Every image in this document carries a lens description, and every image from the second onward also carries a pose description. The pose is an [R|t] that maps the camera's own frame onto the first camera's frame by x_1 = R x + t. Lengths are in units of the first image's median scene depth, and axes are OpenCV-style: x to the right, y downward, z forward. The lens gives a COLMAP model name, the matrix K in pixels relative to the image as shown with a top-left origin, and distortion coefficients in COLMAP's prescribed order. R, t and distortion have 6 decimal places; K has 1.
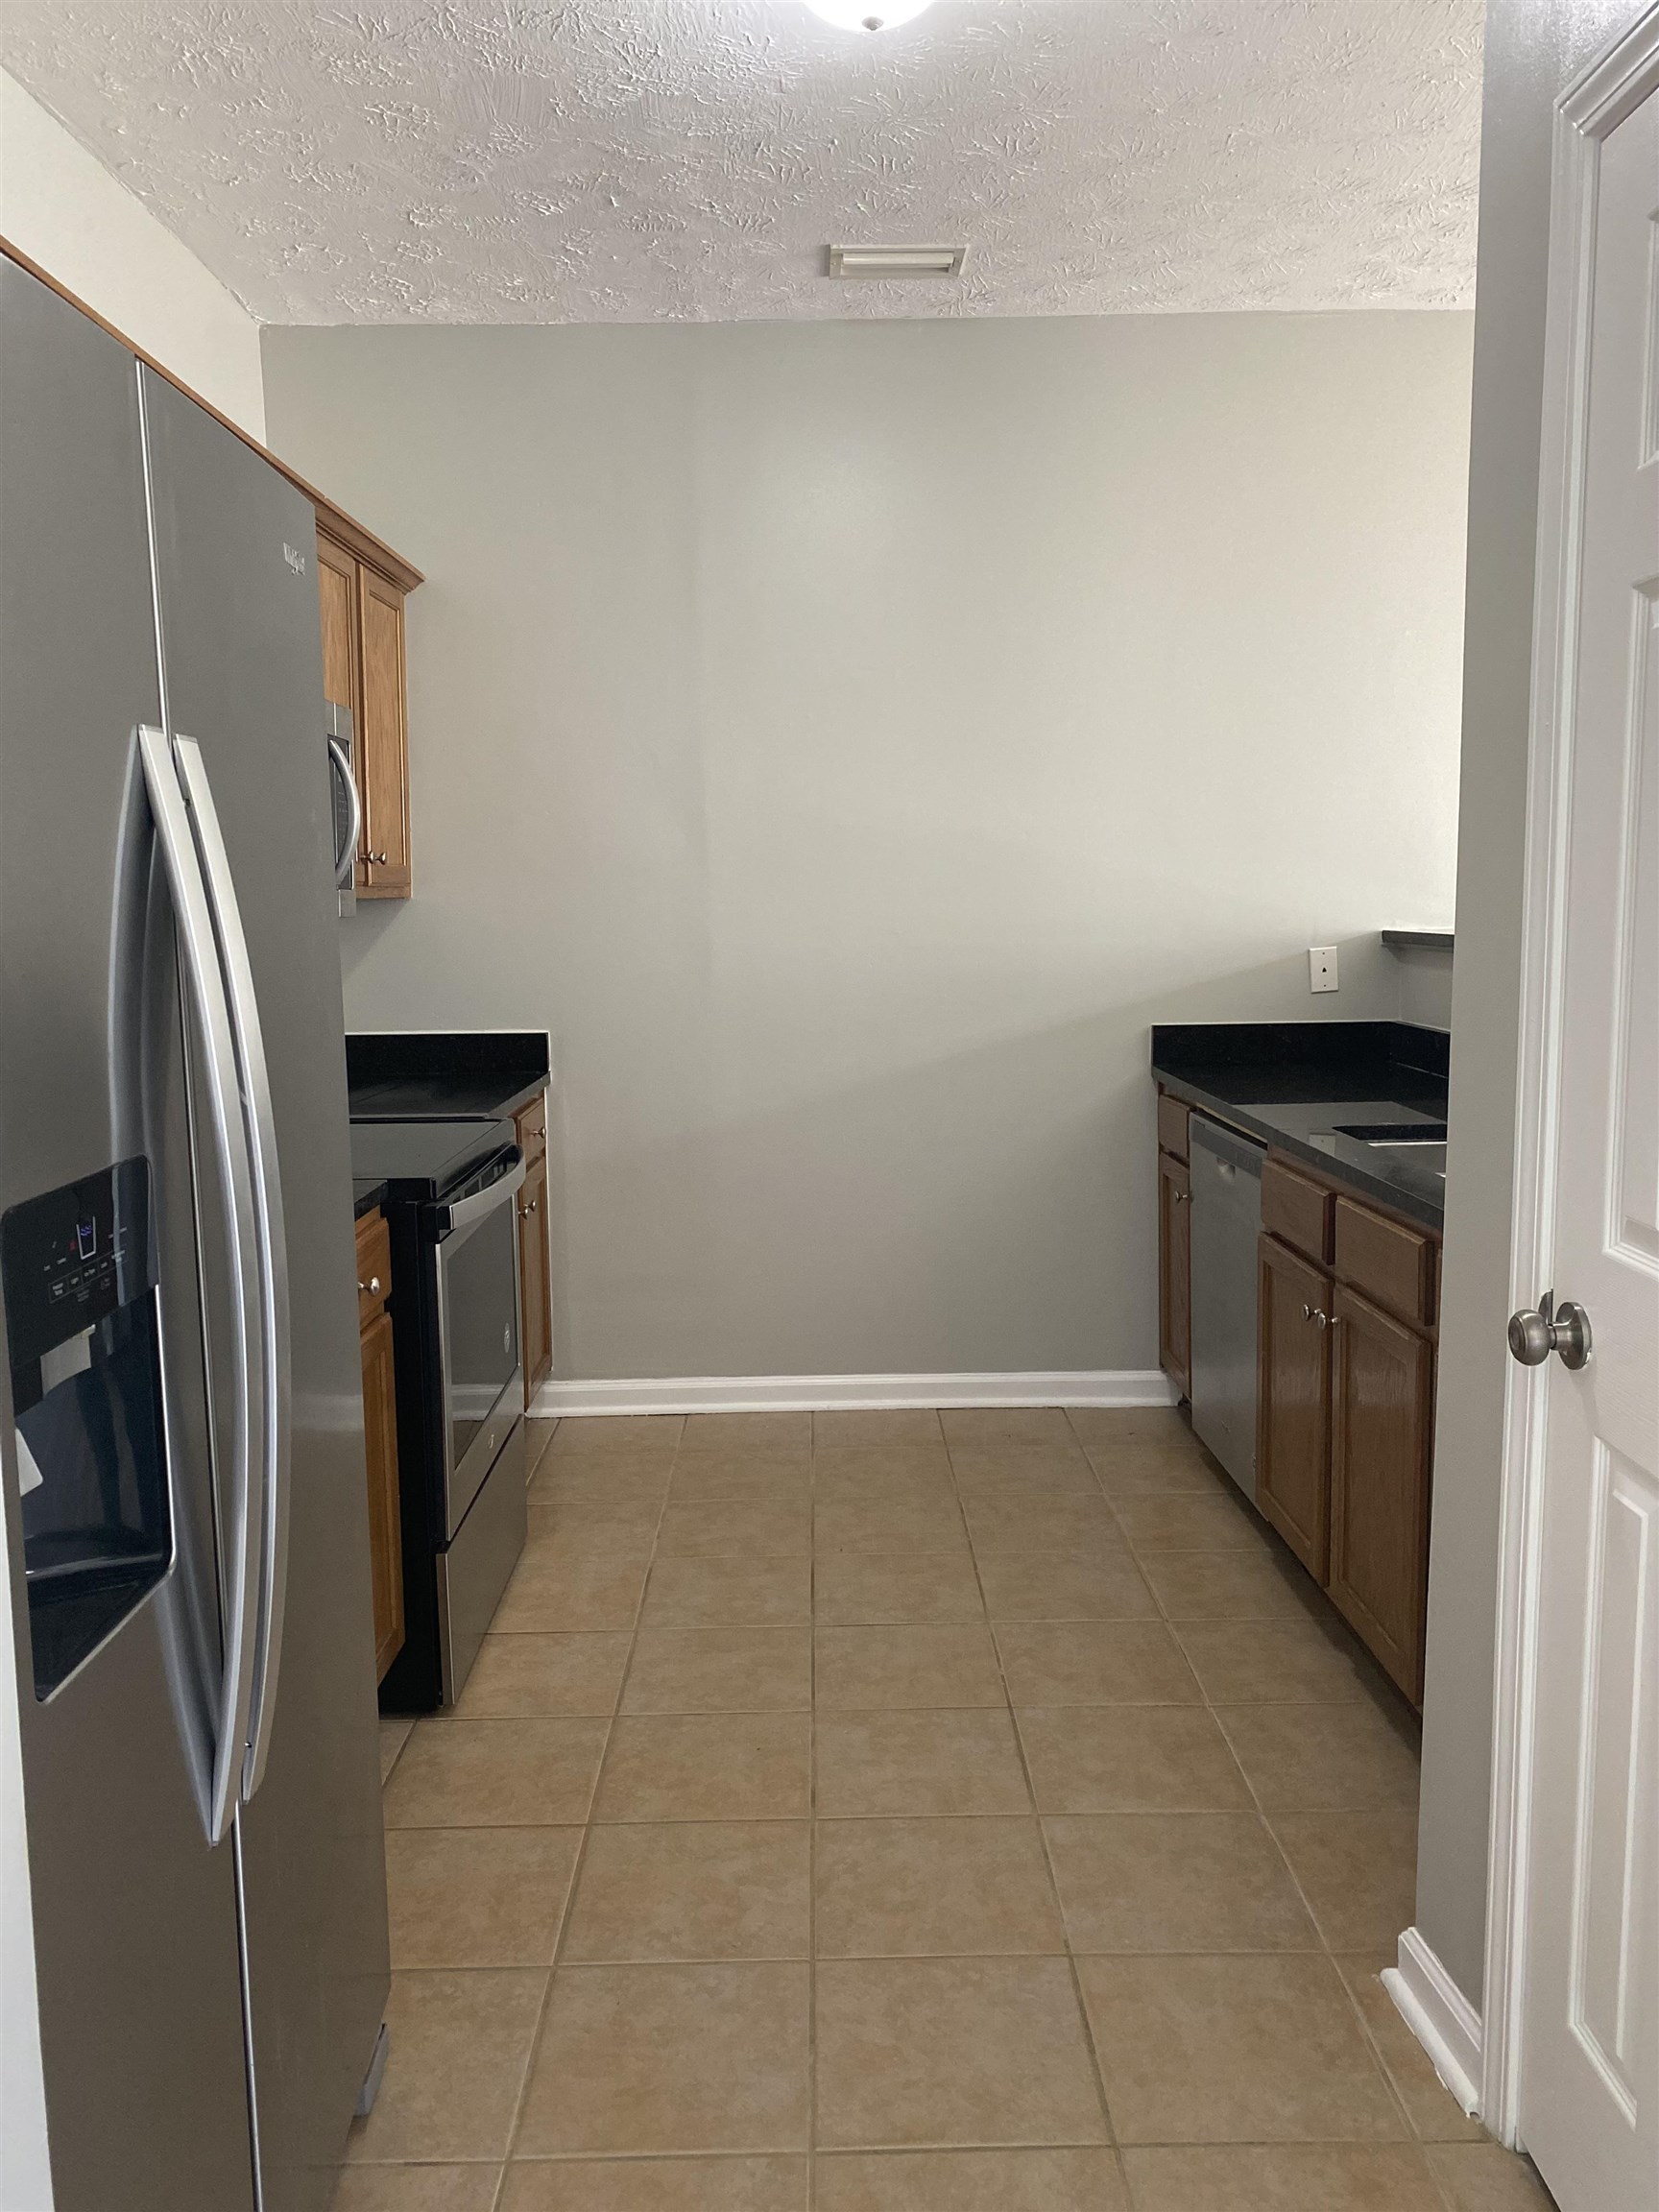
lens RADIAL K [[1704.9, 0, 831.4], [0, 1704.9, 1106.6], [0, 0, 1]] dist [0.052078, -0.042144]
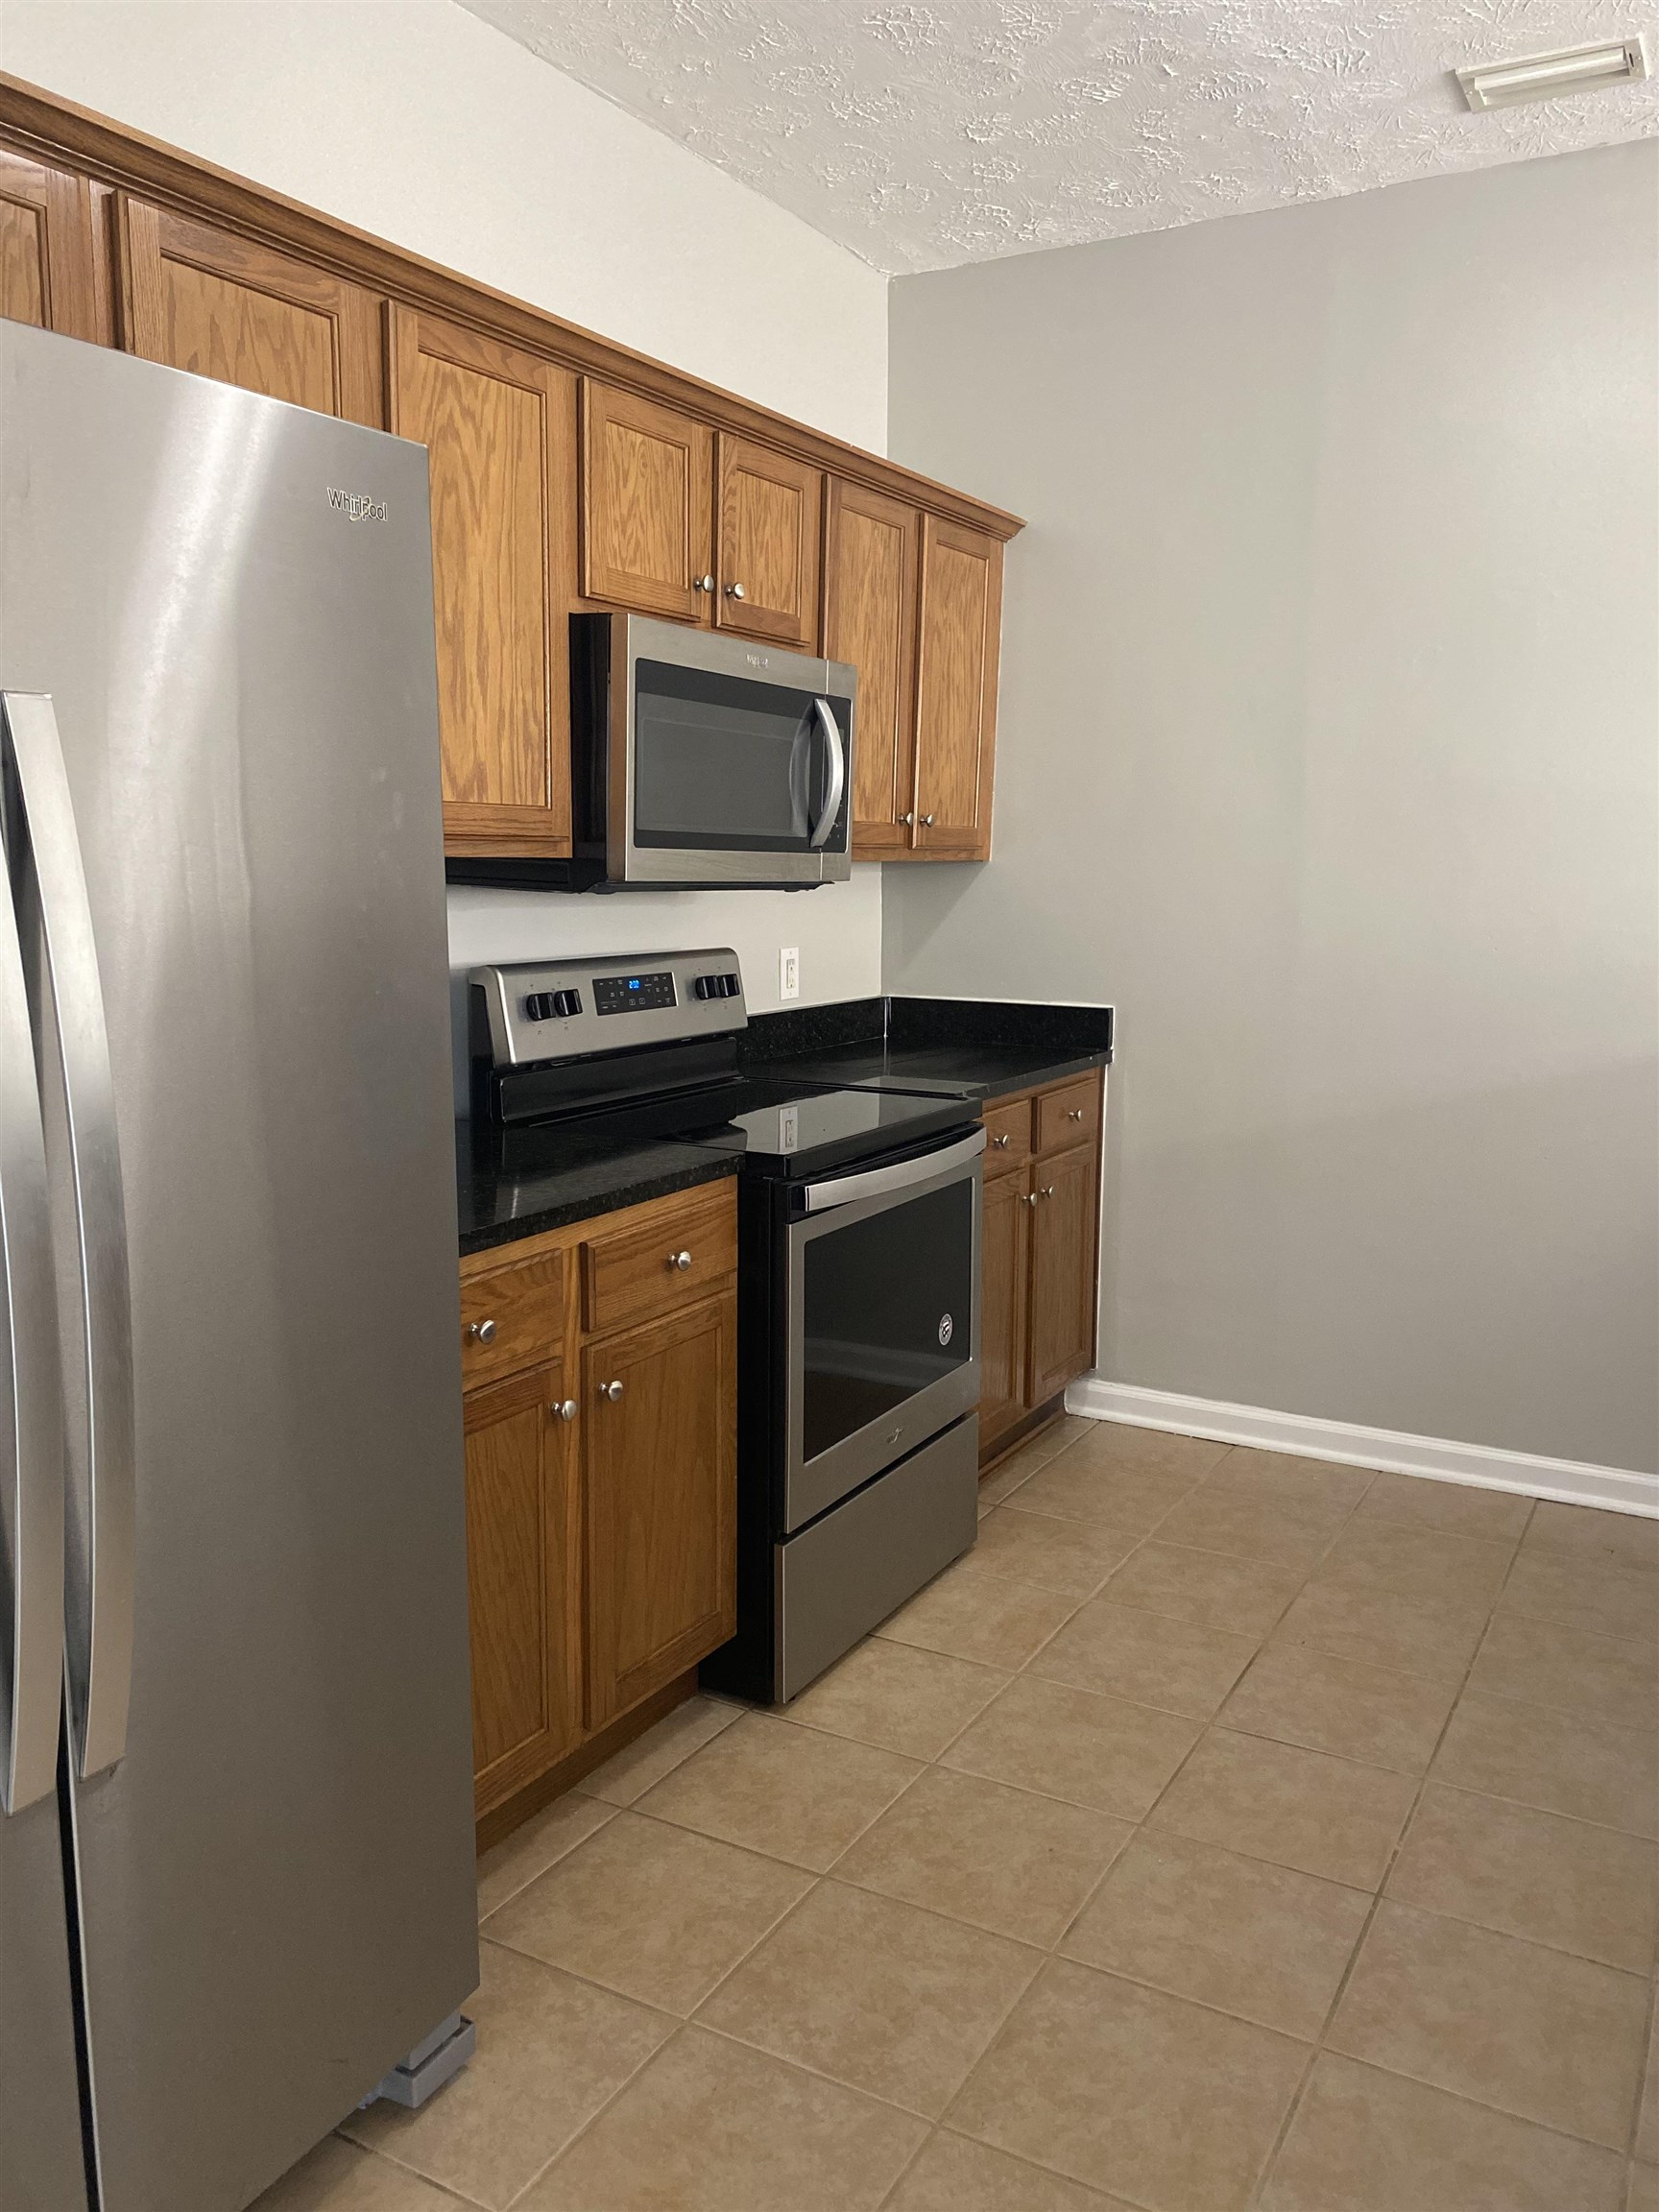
lens RADIAL K [[1704.9, 0, 827.4], [0, 1704.9, 1100.8], [0, 0, 1]] dist [0.052078, -0.042144]
pose [[0.865554, 0.090294, -0.492608, 0.211780], [-0.080873, 0.995903, 0.040447, -0.024168], [0.494242, 0.004830, 0.869311, 0.155732]]
